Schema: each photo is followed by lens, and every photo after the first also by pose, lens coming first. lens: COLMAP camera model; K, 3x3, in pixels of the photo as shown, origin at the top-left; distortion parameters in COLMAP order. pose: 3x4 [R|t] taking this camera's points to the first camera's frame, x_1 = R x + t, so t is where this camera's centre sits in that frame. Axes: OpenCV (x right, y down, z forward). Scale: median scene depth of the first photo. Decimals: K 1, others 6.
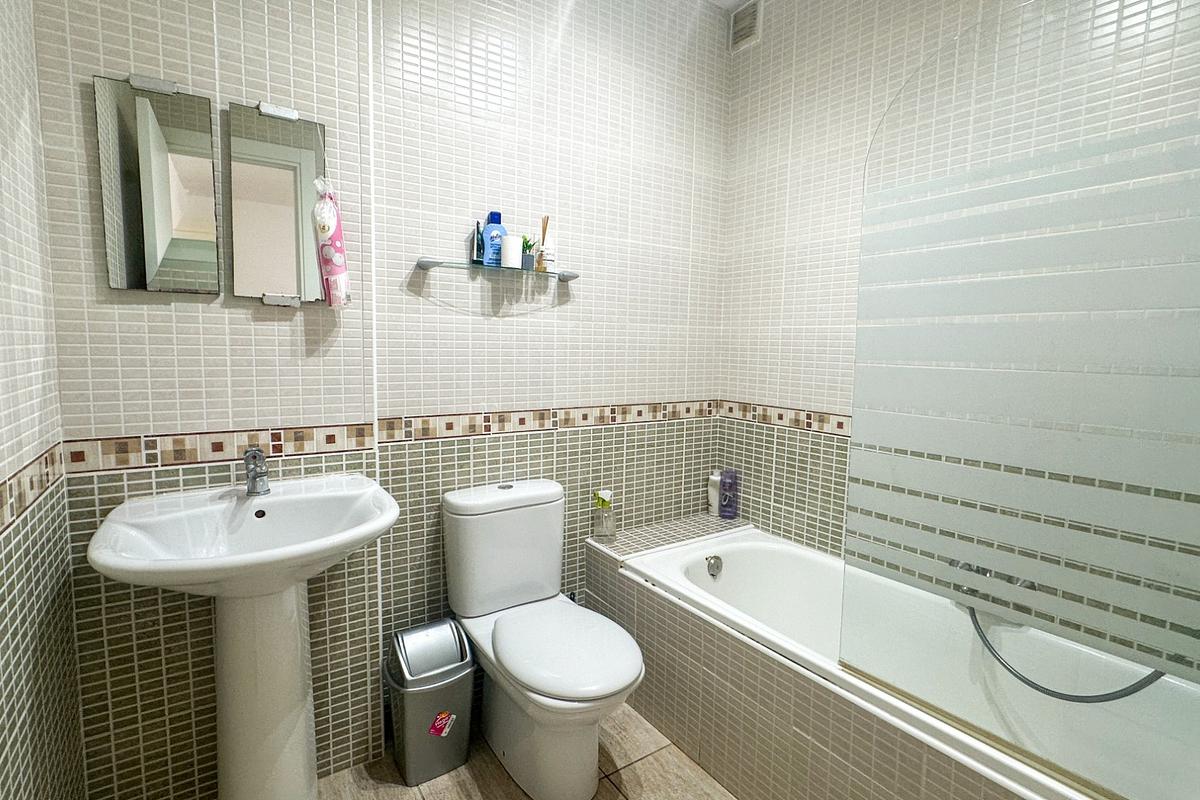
lens RADIAL K [[568.0, 0, 599.2], [0, 568.0, 402.1], [0, 0, 1]] dist [-0.000727, -0.000581]
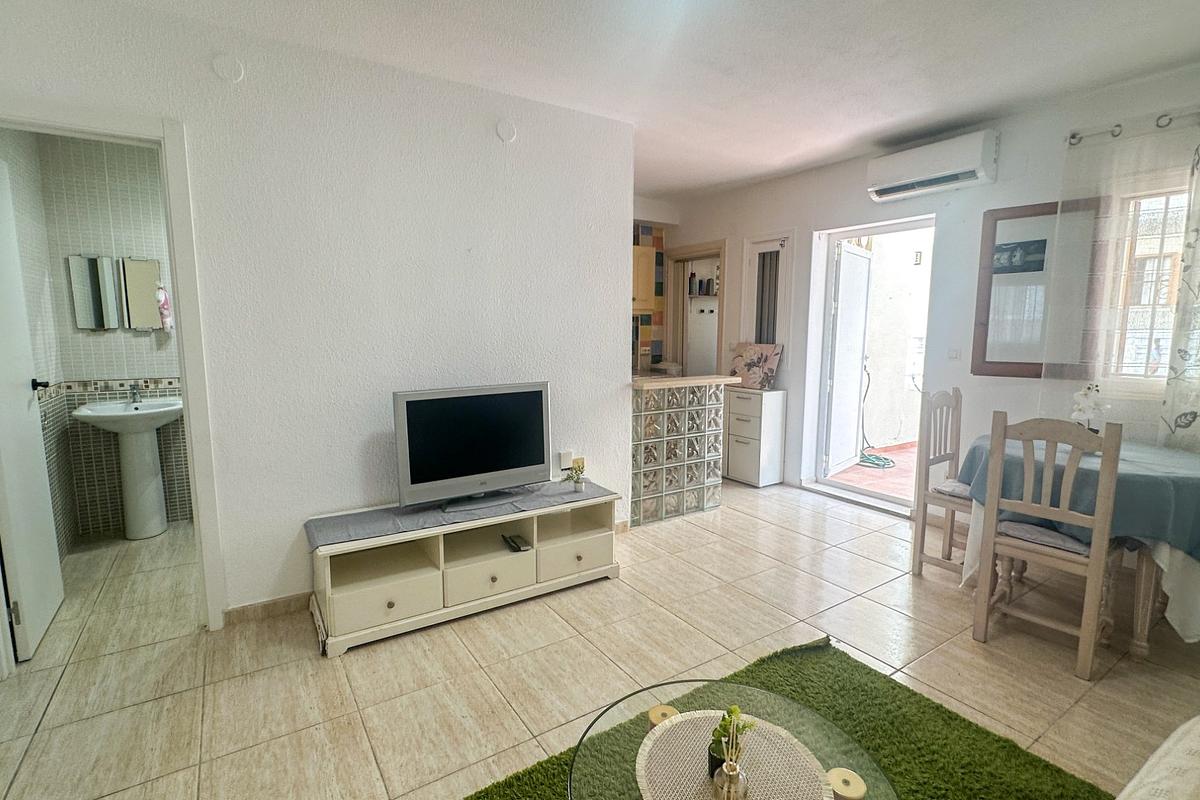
lens RADIAL K [[568.0, 0, 600.0], [0, 568.0, 403.0], [0, 0, 1]] dist [-0.000727, -0.000581]
pose [[0.999798, -0.019030, -0.006512, 1.217224], [0.019199, 0.999452, 0.026965, 0.103088], [0.005995, -0.027084, 0.999615, -1.266010]]
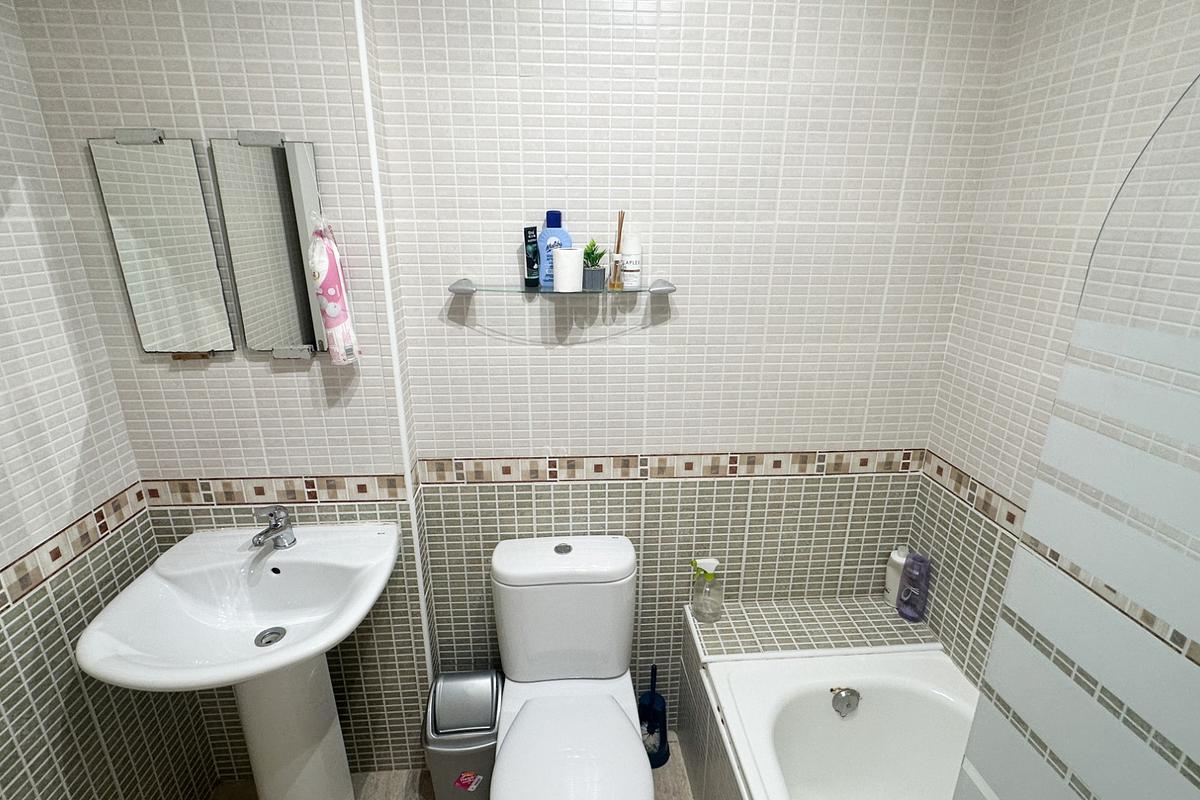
lens RADIAL K [[568.0, 0, 594.8], [0, 568.0, 402.3], [0, 0, 1]] dist [-0.000727, -0.000581]
pose [[0.866635, 0.142759, -0.478083, 0.250138], [-0.039392, 0.974779, 0.219670, -0.252725], [0.497385, -0.171541, 0.850401, 0.349001]]
